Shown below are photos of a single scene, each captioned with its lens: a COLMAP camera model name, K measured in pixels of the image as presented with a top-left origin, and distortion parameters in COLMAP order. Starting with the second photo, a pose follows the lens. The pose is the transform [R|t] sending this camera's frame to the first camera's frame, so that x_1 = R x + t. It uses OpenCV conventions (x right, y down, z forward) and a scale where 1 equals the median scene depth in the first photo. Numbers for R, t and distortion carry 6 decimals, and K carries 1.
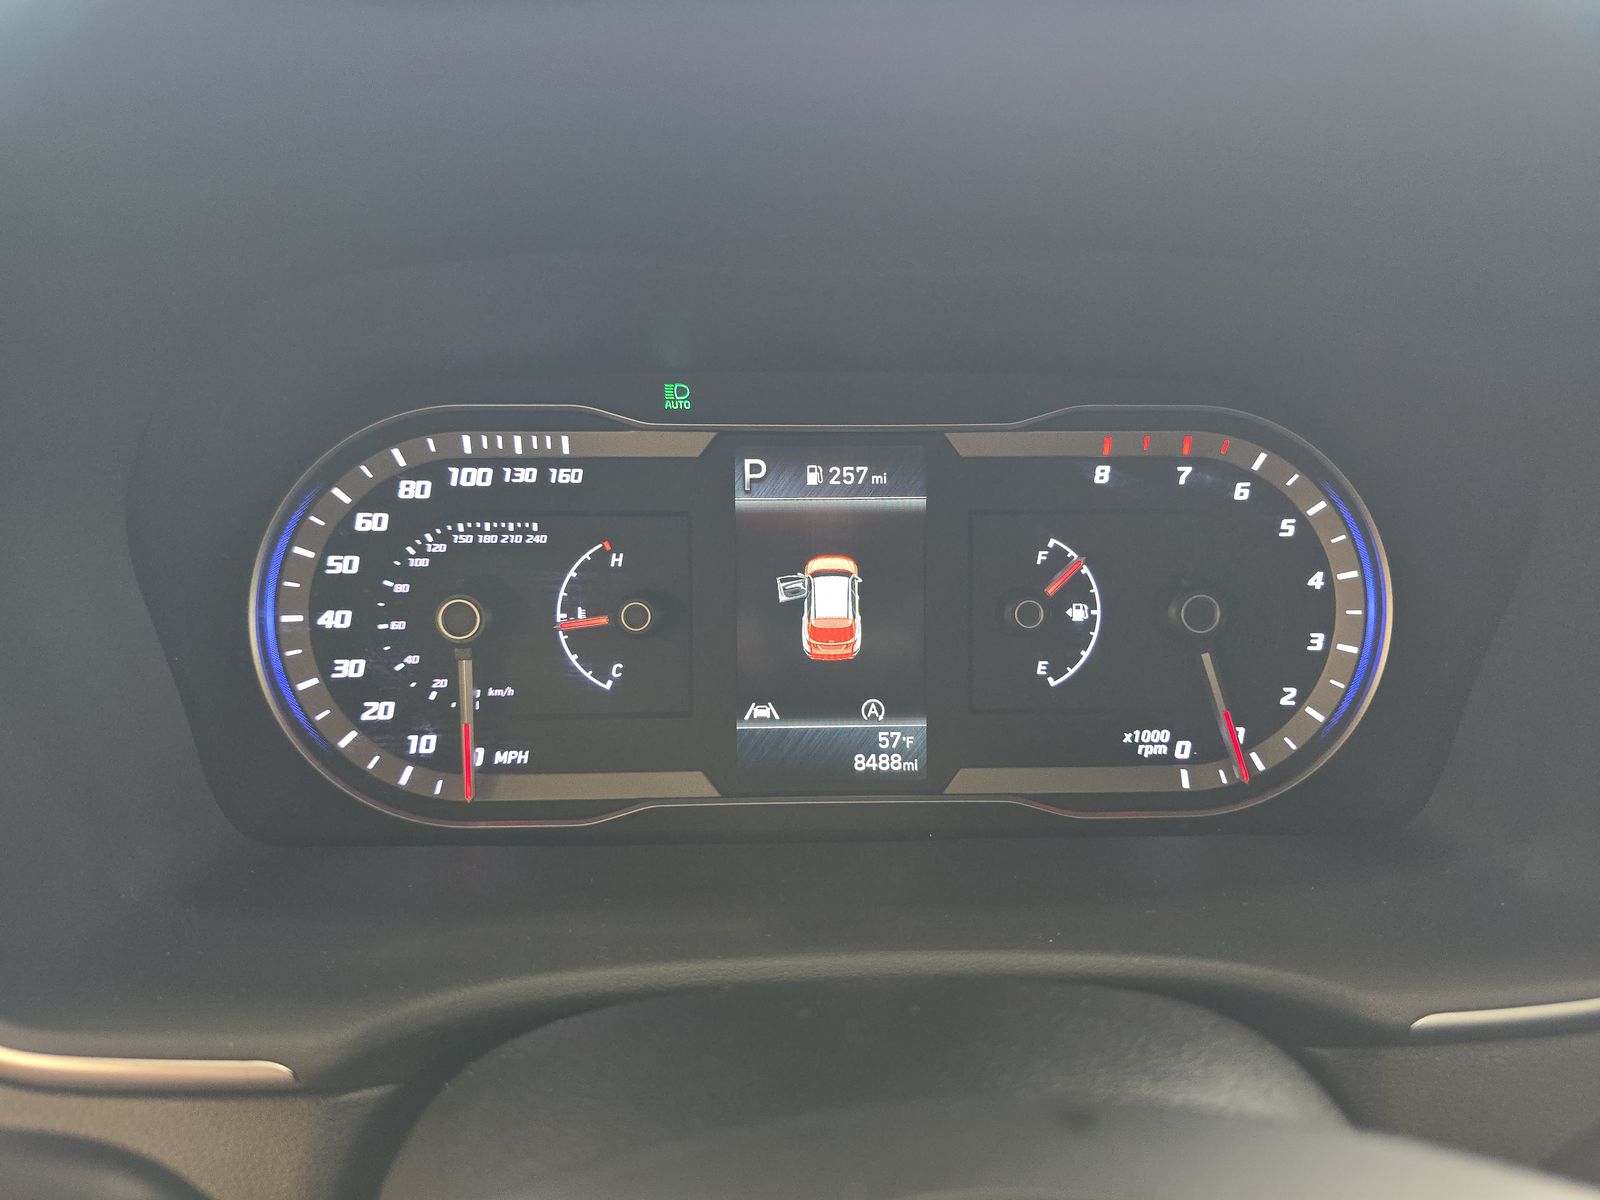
lens RADIAL K [[1073.4, 0, 854.6], [0, 1073.4, 582.3], [0, 0, 1]] dist [0.022785, -0.025827]
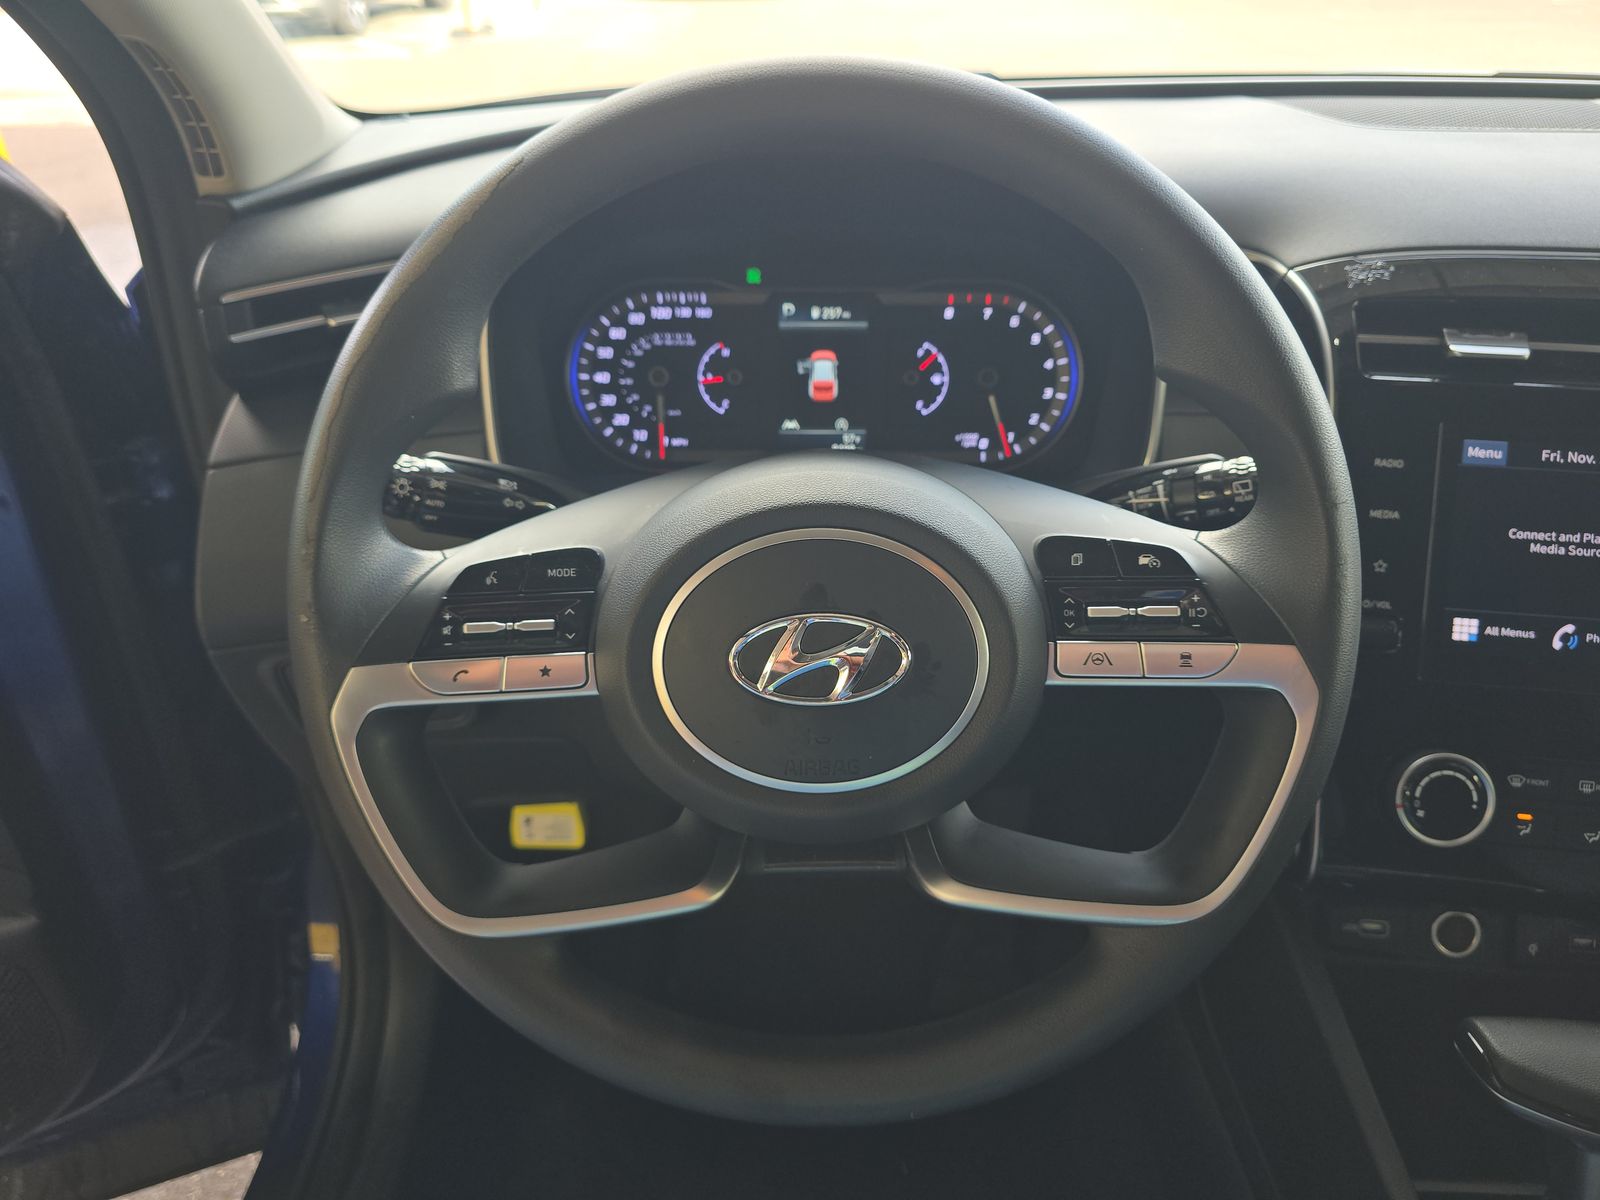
lens RADIAL K [[1073.4, 0, 797.7], [0, 1073.4, 602.5], [0, 0, 1]] dist [0.022785, -0.025827]
pose [[0.998576, 0.018868, -0.049891, 0.045451], [-0.009745, 0.984138, 0.177134, 0.093195], [0.052442, -0.176396, 0.982921, -1.248806]]
